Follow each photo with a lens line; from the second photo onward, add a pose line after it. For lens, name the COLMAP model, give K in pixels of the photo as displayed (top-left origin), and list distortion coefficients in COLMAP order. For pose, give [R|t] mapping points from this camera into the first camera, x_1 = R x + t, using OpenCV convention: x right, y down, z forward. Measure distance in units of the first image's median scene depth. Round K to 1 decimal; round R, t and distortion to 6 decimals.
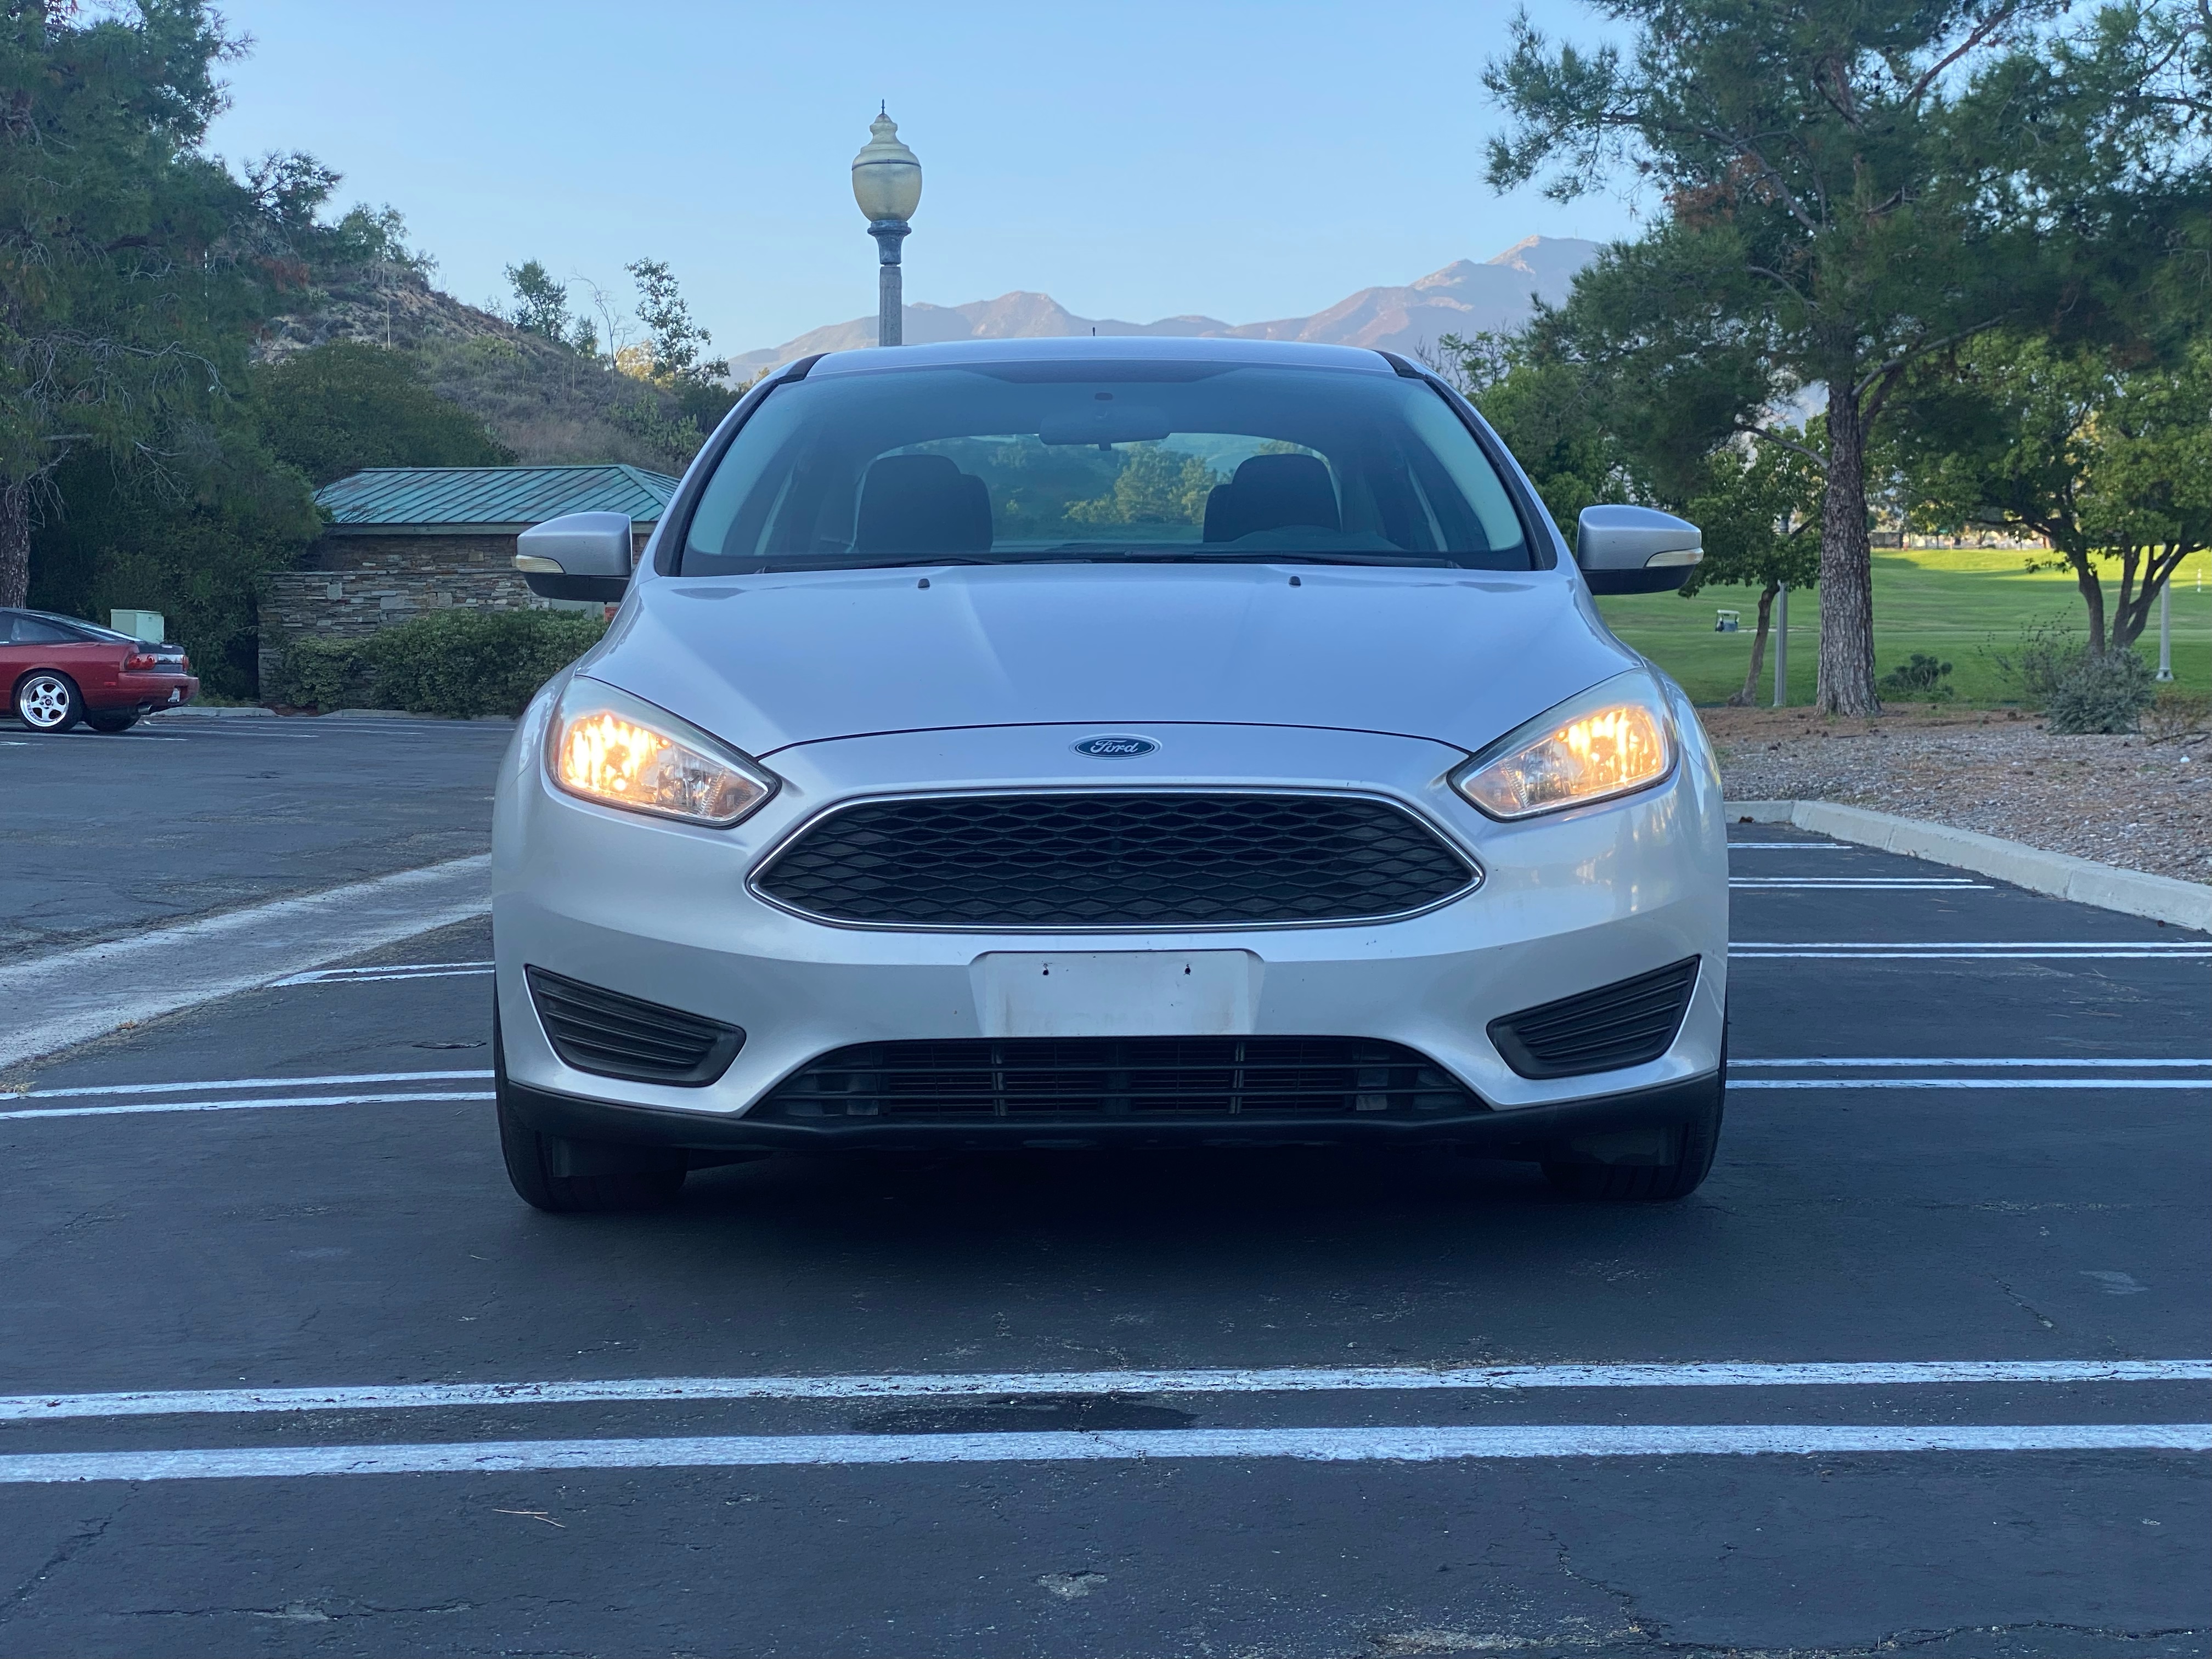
lens RADIAL K [[3477.3, 0, 1106.0], [0, 3477.3, 829.5], [0, 0, 1]] dist [0.197913, -0.538459]
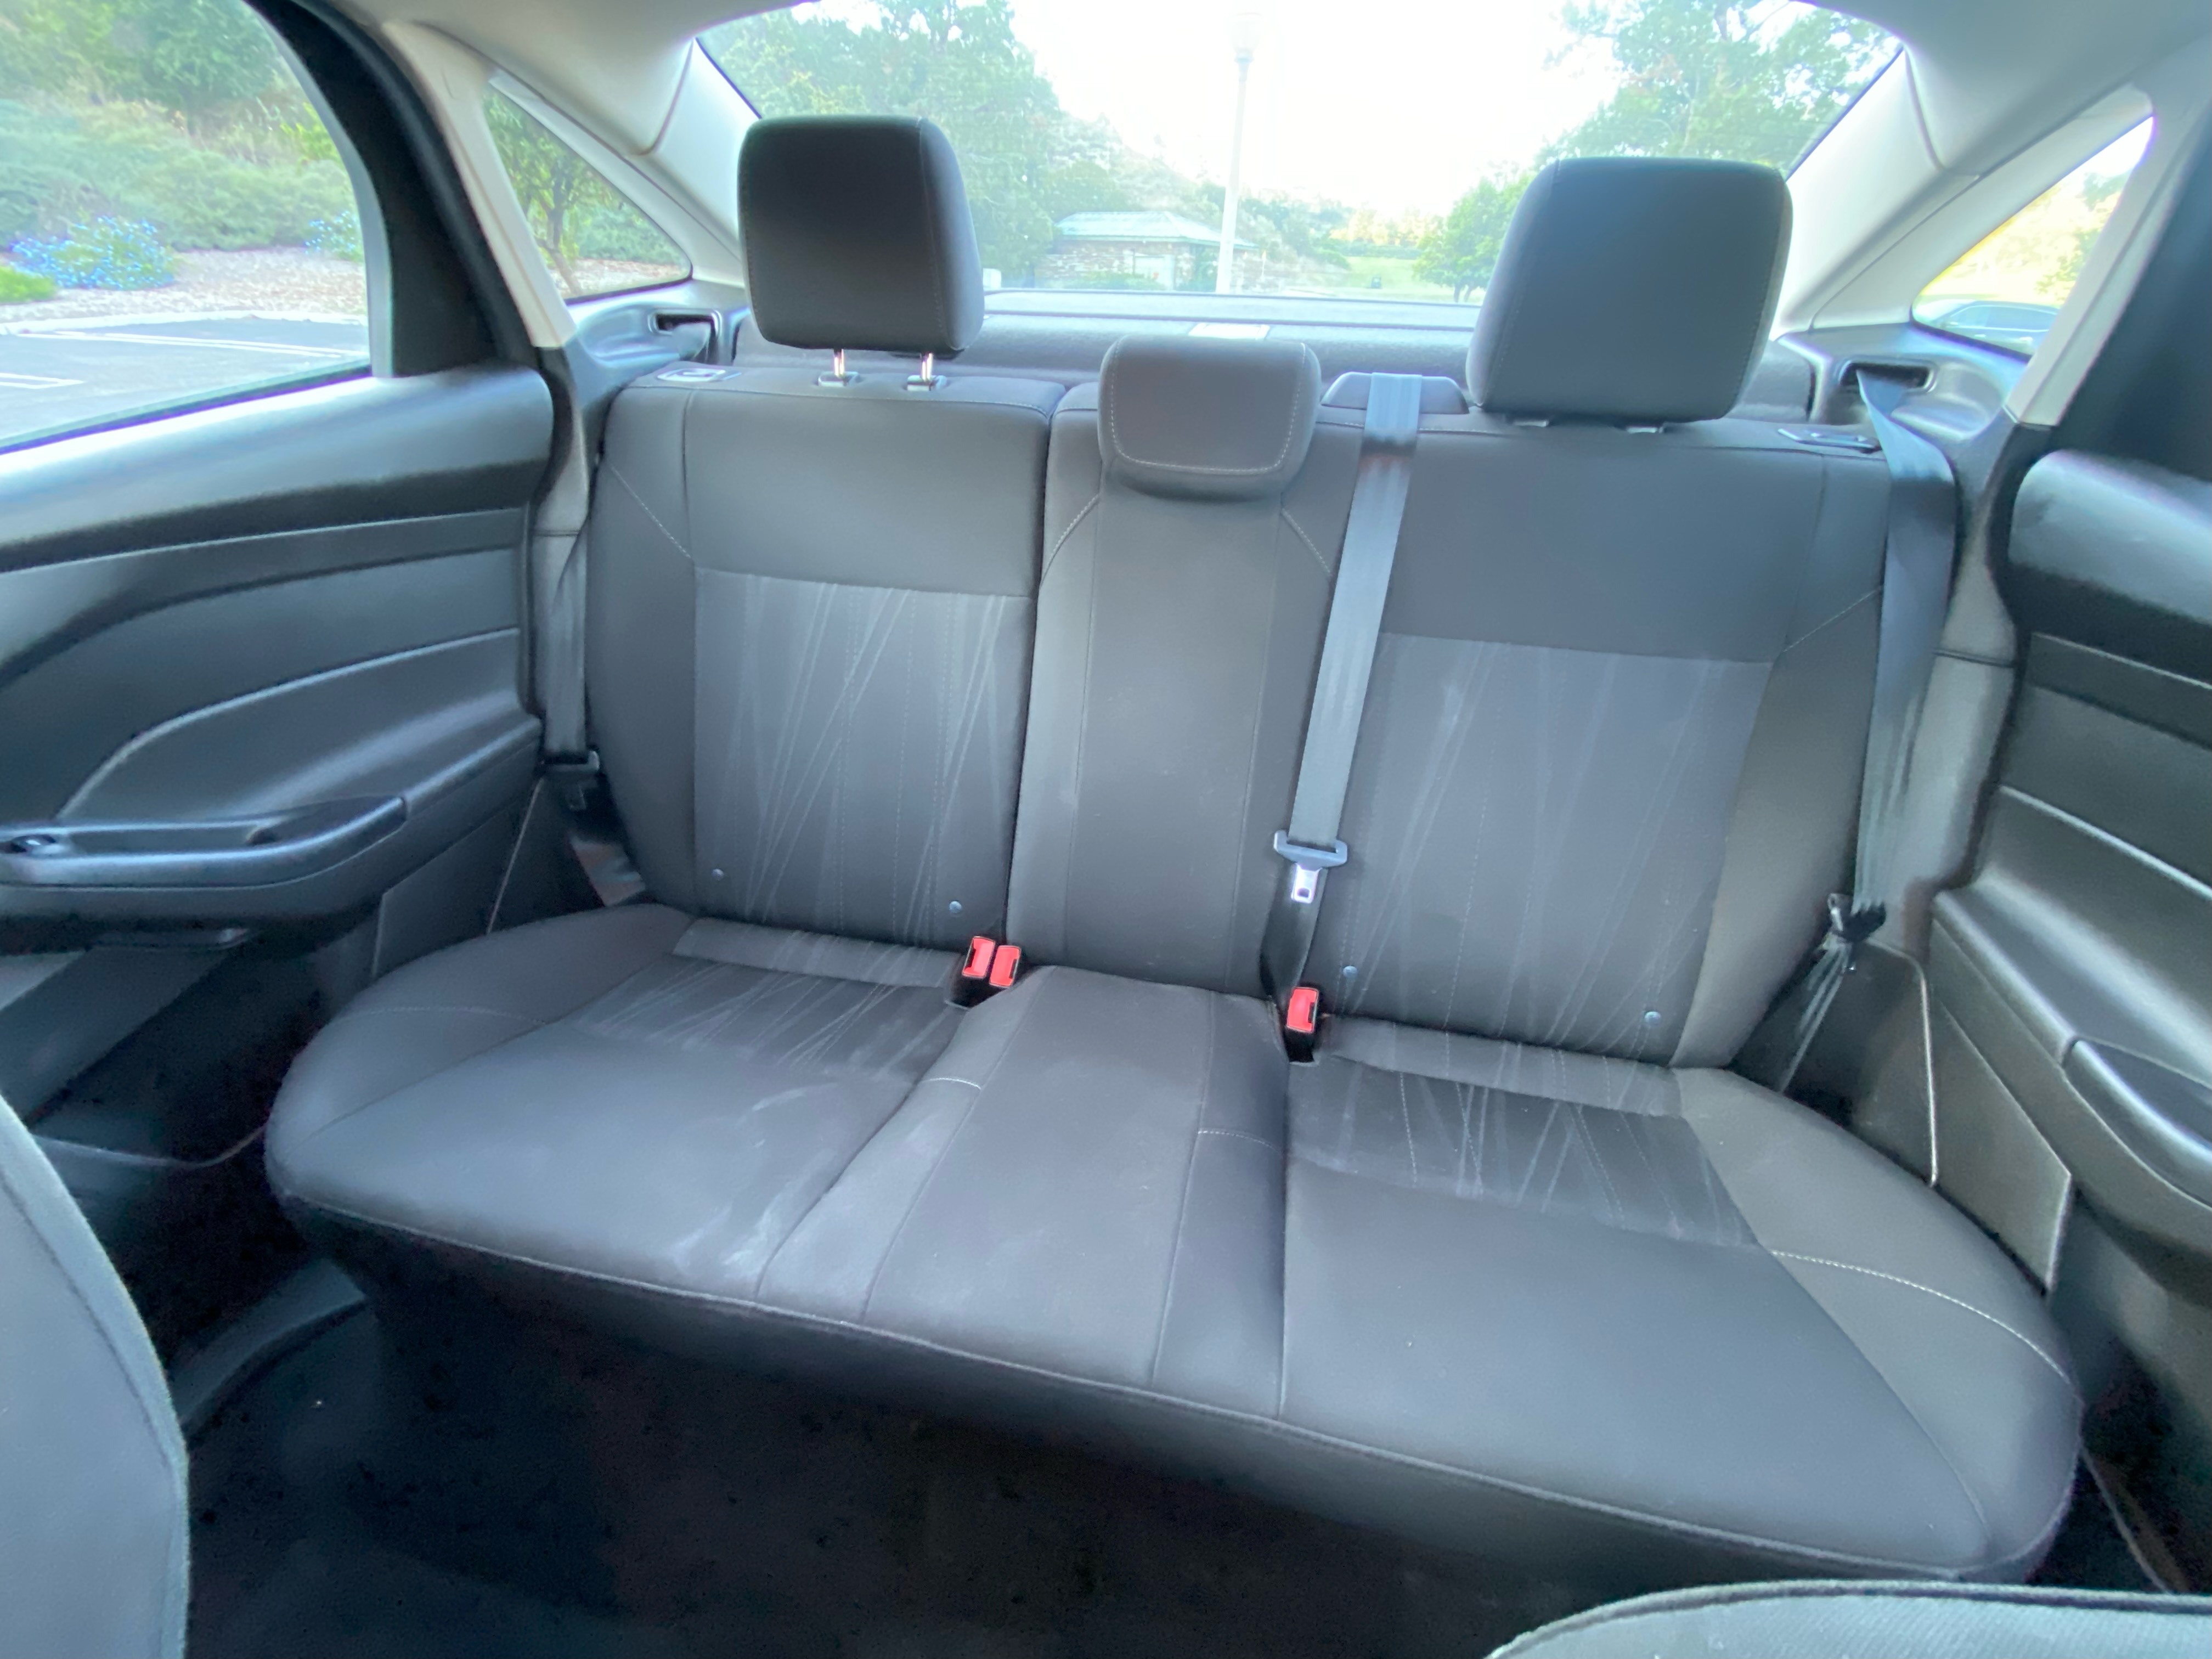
lens RADIAL K [[893.3, 0, 1106.0], [0, 893.3, 829.5], [0, 0, 1]] dist [-0.016342, -0.000033]
pose [[0.975998, 0.139324, -0.167380, 0.000894], [-0.041583, 0.873663, 0.484751, -0.014432], [0.213771, -0.466156, 0.858487, 0.149090]]
